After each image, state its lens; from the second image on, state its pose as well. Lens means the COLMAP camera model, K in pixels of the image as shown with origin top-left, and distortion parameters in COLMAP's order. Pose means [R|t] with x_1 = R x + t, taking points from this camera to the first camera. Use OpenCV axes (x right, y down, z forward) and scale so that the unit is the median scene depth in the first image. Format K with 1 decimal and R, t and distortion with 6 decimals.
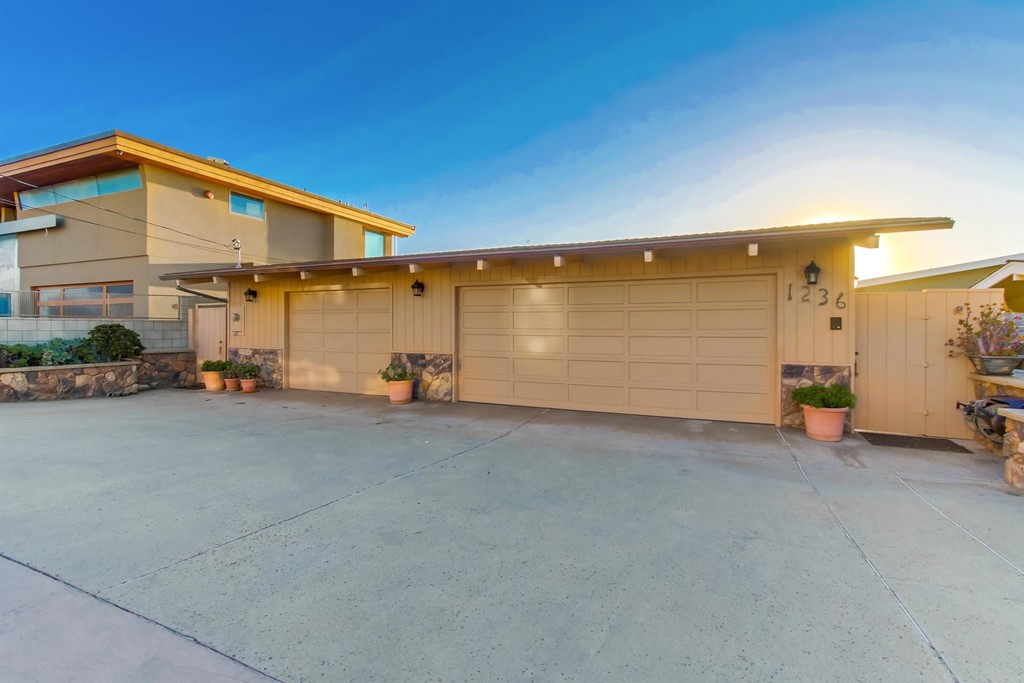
lens RADIAL K [[468.4, 0, 509.8], [0, 468.4, 332.6], [0, 0, 1]] dist [0.001666, -0.000654]
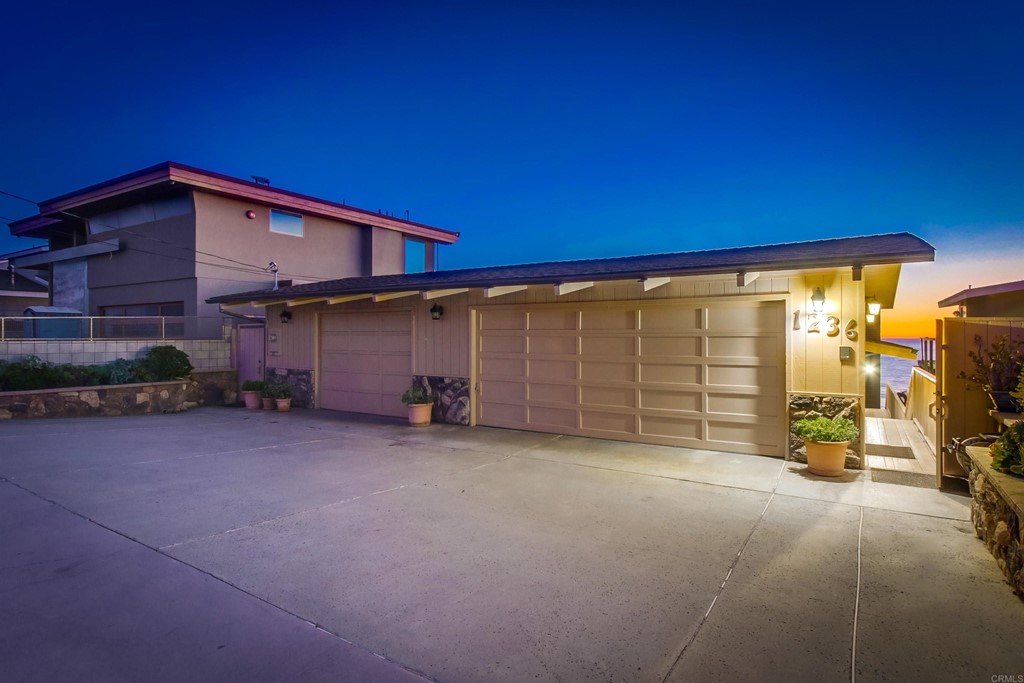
lens RADIAL K [[563.8, 0, 512.8], [0, 563.8, 341.4], [0, 0, 1]] dist [-0.013287, 0.000820]
pose [[0.988738, -0.000139, -0.149658, 0.130853], [0.000622, 0.999995, 0.003184, -0.031362], [0.149657, -0.003241, 0.988733, -0.153131]]
